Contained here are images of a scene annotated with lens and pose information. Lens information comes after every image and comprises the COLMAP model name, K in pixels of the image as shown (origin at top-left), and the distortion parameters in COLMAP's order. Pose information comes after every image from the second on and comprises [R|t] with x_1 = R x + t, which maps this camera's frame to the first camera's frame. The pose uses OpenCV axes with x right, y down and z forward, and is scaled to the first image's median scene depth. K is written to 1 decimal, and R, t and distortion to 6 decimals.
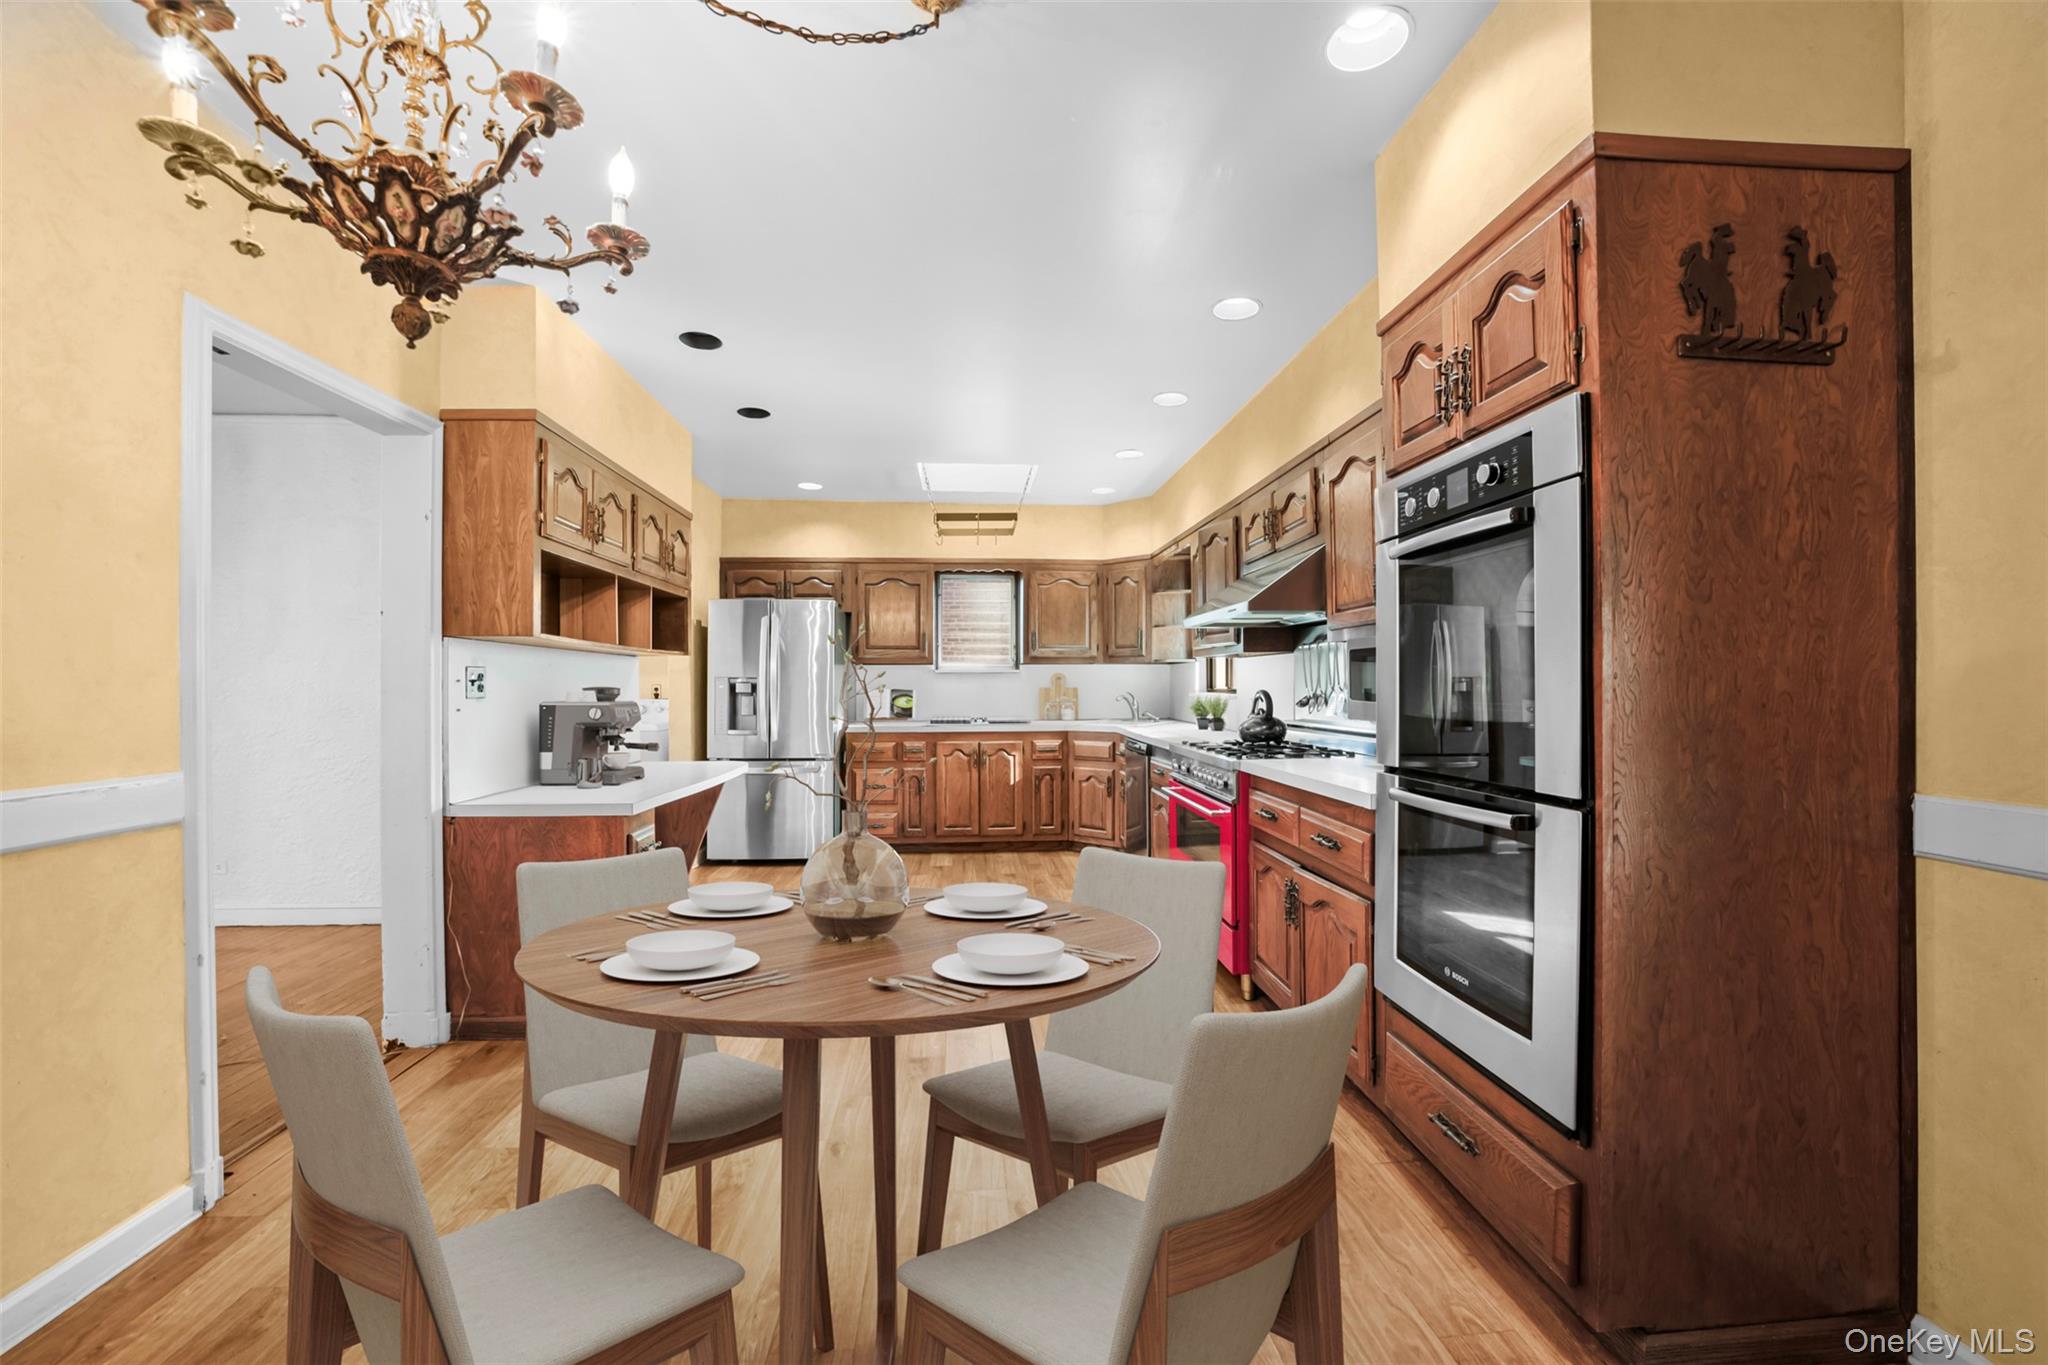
lens RADIAL K [[798.6, 0, 1031.5], [0, 798.6, 687.0], [0, 0, 1]] dist [-0.043507, 0.009960]
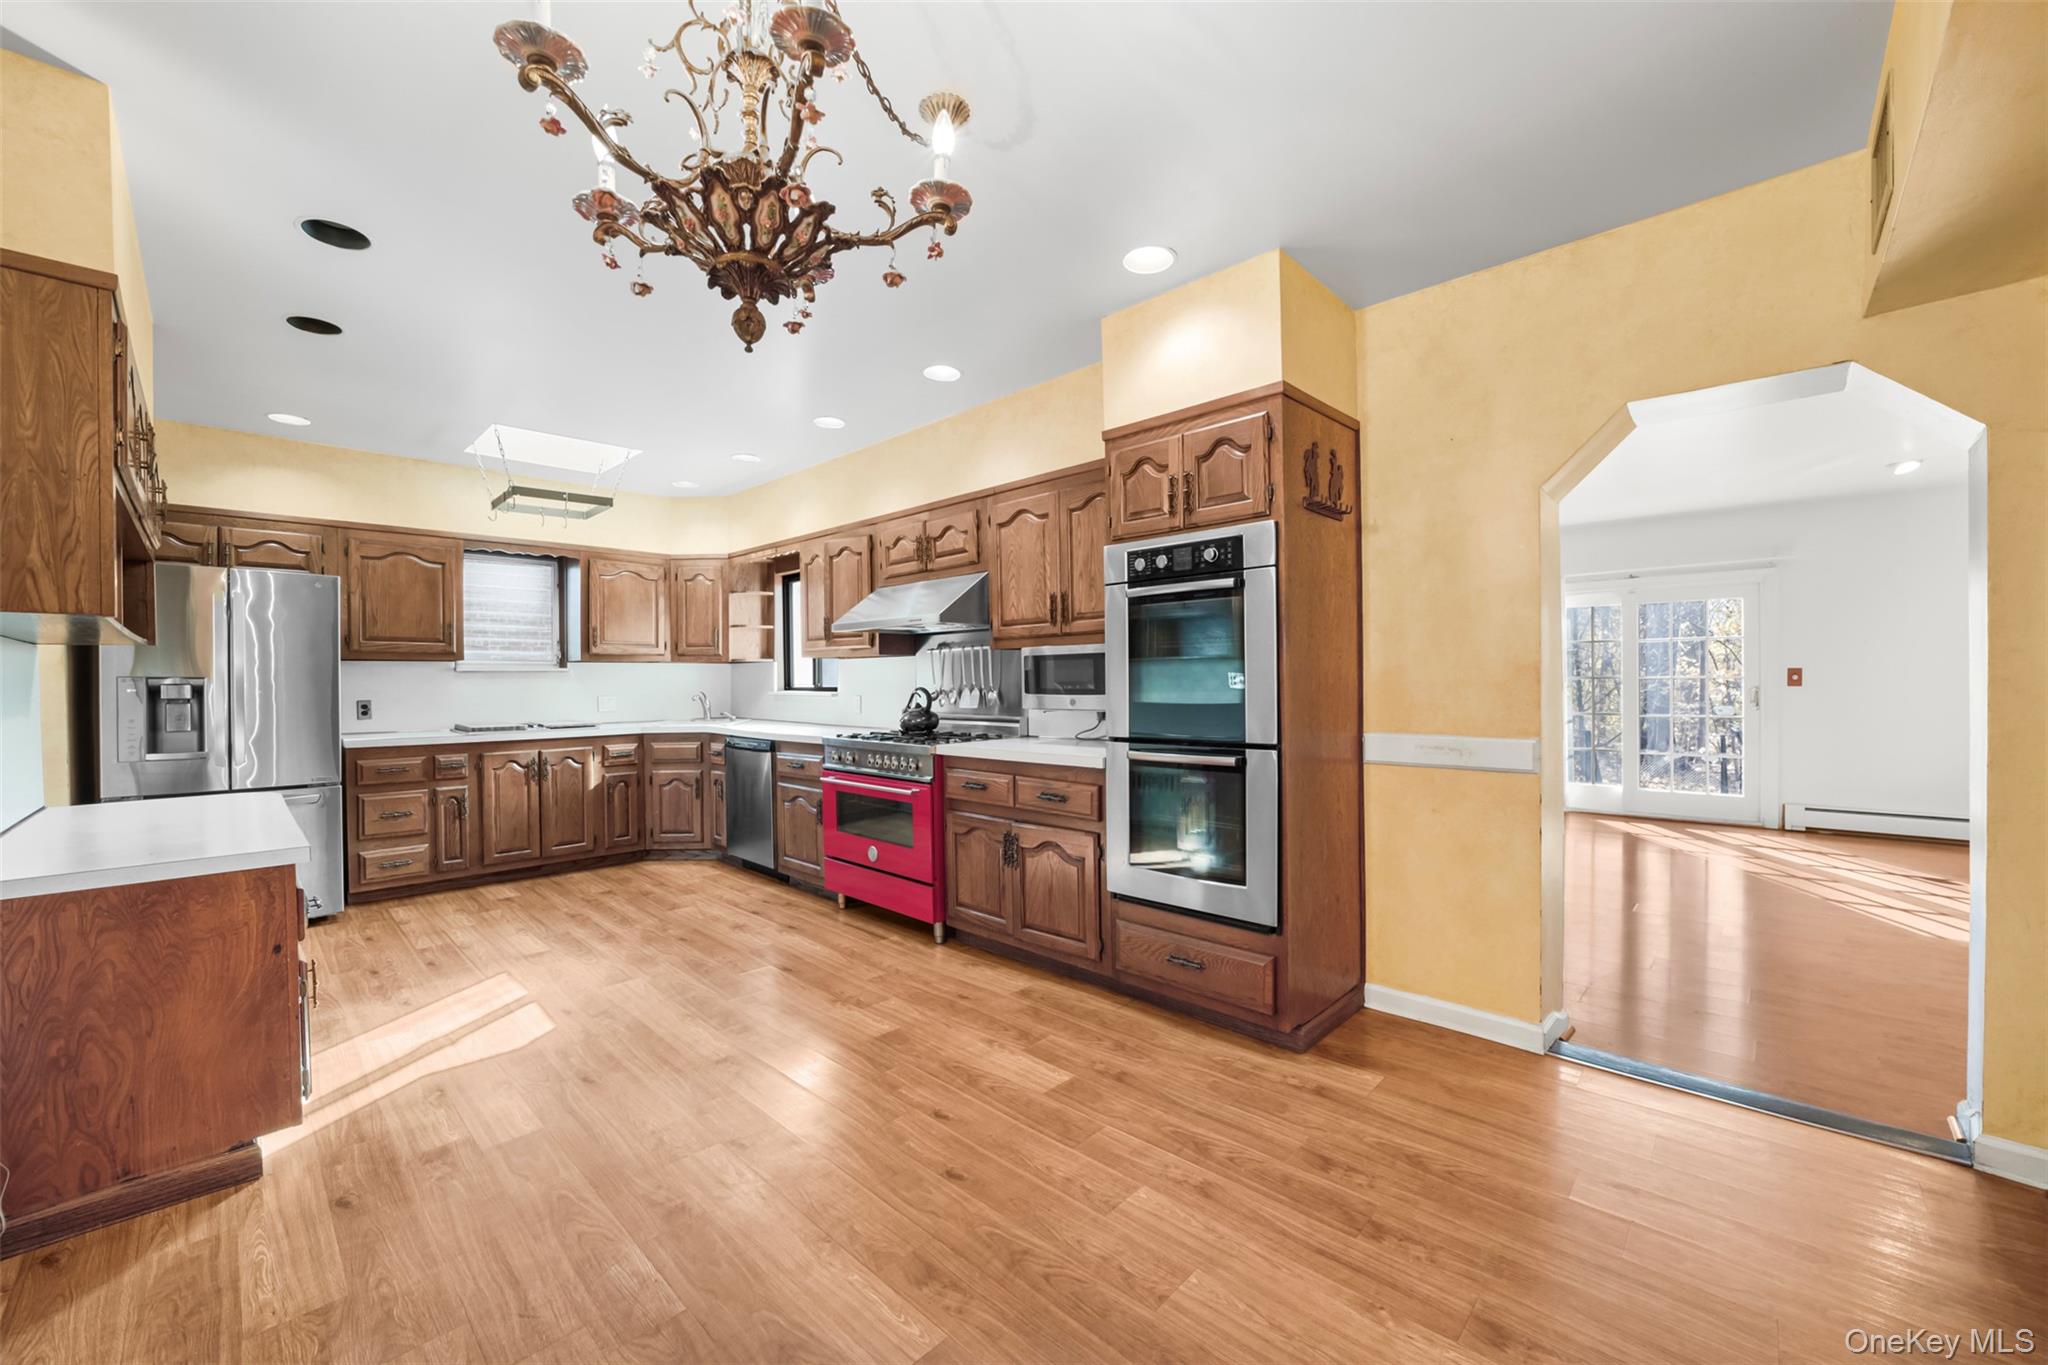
lens RADIAL K [[798.6, 0, 1031.5], [0, 798.6, 687.0], [0, 0, 1]] dist [-0.043507, 0.009960]
pose [[0.746326, -0.008896, 0.665521, -0.427436], [0.007922, 0.999959, 0.004482, -0.000886], [-0.665533, 0.001928, 0.746366, -0.001637]]
